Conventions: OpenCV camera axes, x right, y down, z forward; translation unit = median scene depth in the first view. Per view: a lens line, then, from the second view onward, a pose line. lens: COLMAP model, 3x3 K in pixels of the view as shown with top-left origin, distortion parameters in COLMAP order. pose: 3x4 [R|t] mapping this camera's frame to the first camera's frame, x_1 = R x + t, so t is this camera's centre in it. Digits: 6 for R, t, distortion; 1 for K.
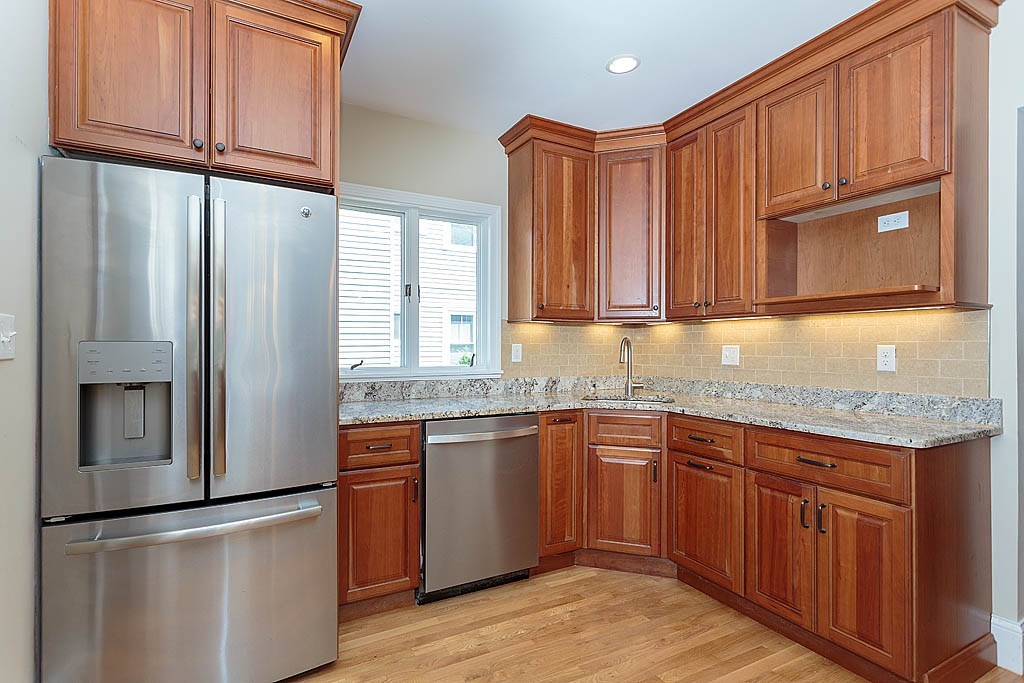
lens RADIAL K [[504.4, 0, 504.7], [0, 504.4, 343.2], [0, 0, 1]] dist [0.007663, 0.000724]
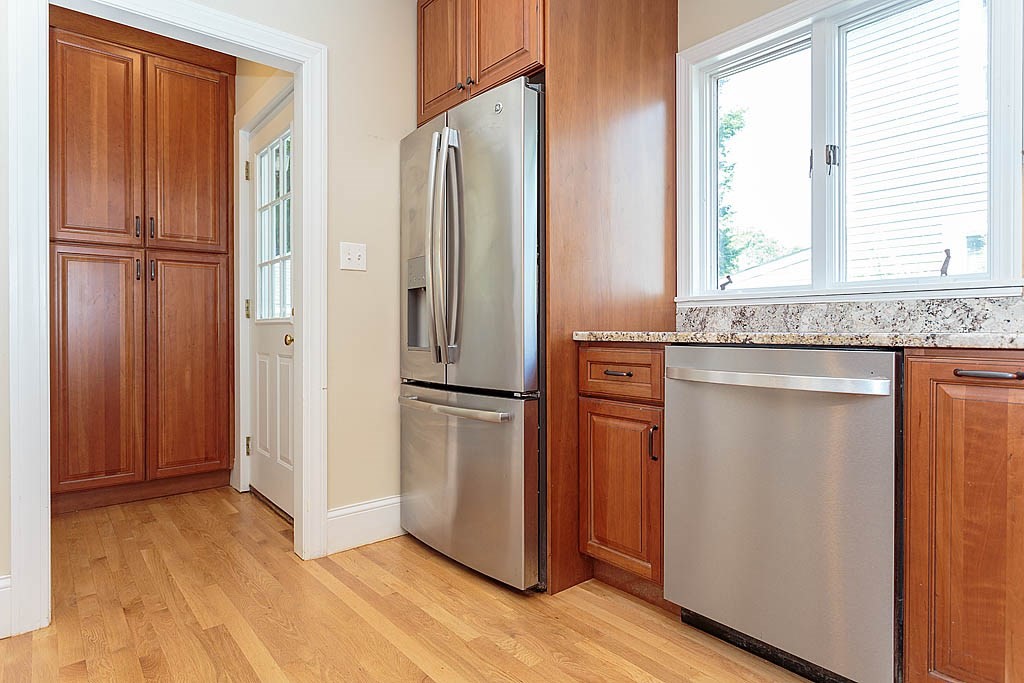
lens RADIAL K [[557.6, 0, 513.1], [0, 557.6, 332.0], [0, 0, 1]] dist [0.000039, 0.000351]
pose [[0.200923, -0.000792, -0.979607, 0.524598], [0.006251, 0.999980, 0.000474, 0.134802], [0.979587, -0.006219, 0.200924, 0.646459]]
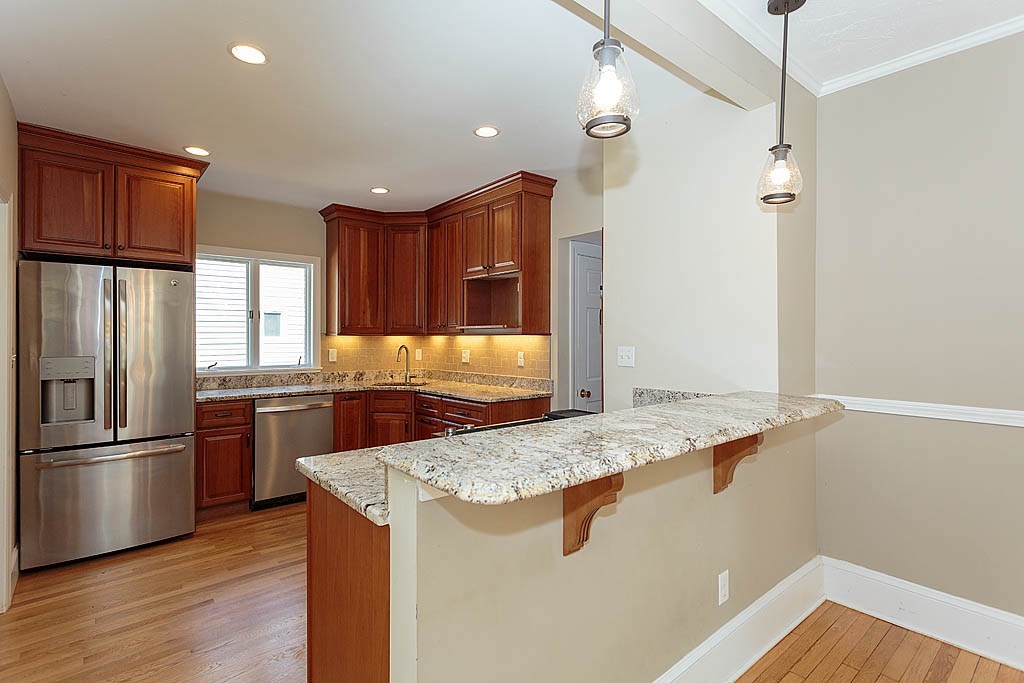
lens RADIAL K [[504.4, 0, 506.8], [0, 504.4, 337.3], [0, 0, 1]] dist [0.007663, 0.000724]
pose [[0.979157, 0.000312, 0.203104, 0.317047], [-0.001645, 0.999978, 0.006392, -0.061756], [-0.203097, -0.006593, 0.979136, -0.799018]]
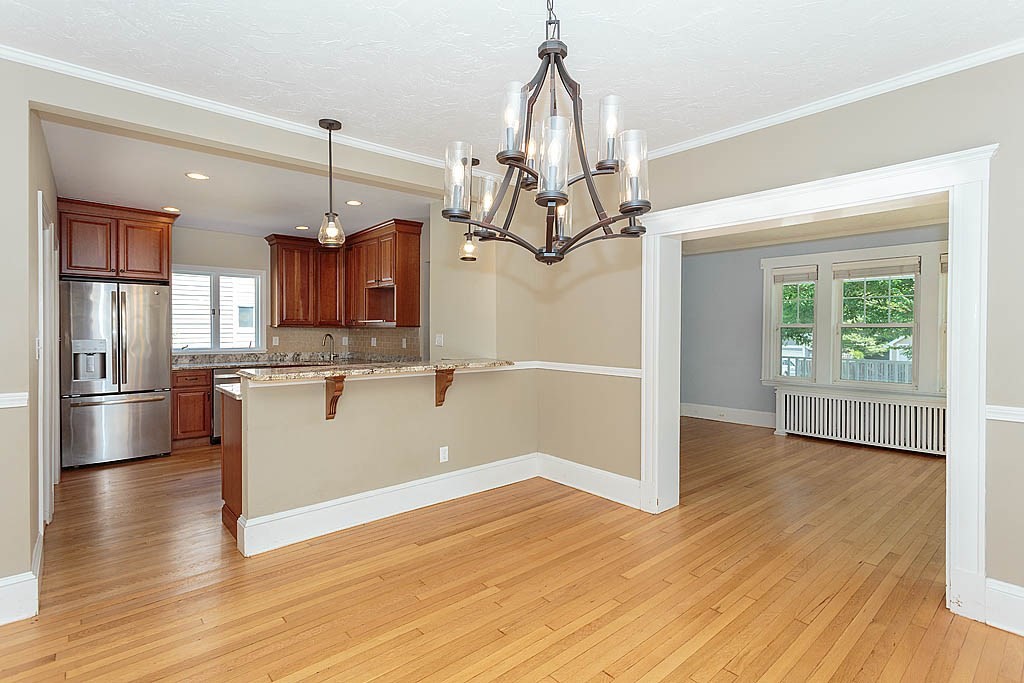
lens RADIAL K [[504.4, 0, 529.0], [0, 504.4, 336.4], [0, 0, 1]] dist [0.007663, 0.000724]
pose [[0.968174, -0.000451, 0.250277, 0.723712], [-0.004898, 0.999773, 0.020752, -0.066911], [-0.250229, -0.021317, 0.967952, -1.799384]]
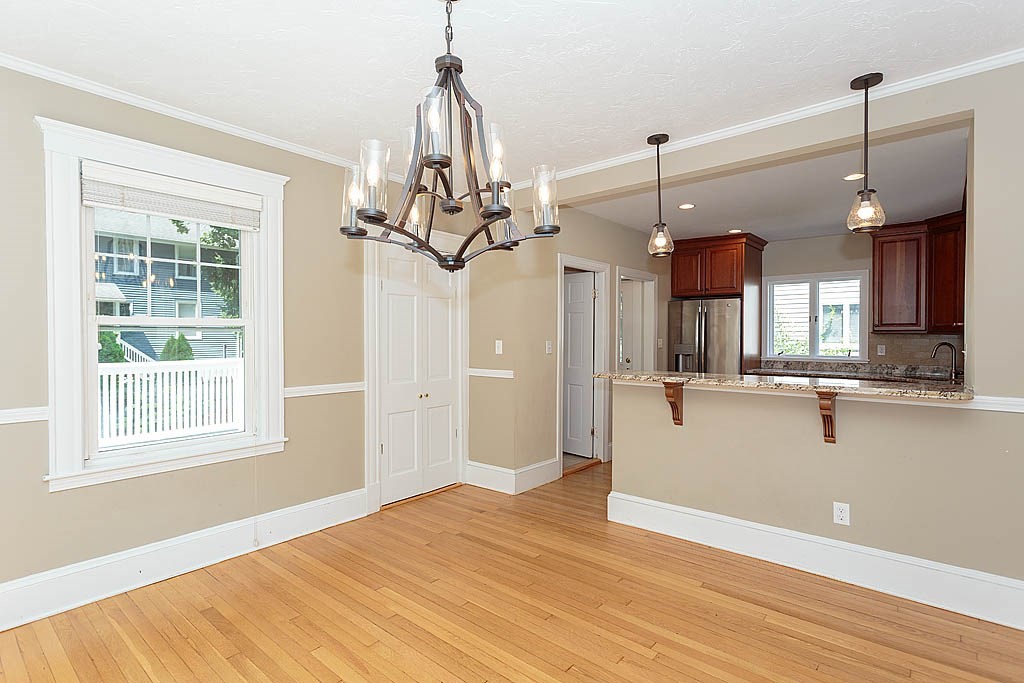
lens RADIAL K [[504.4, 0, 488.6], [0, 504.4, 340.5], [0, 0, 1]] dist [0.007663, 0.000724]
pose [[0.337787, 0.004151, -0.941213, 1.734941], [0.009874, 0.999920, 0.007954, -0.057680], [0.941171, -0.011980, 0.337719, -1.260432]]
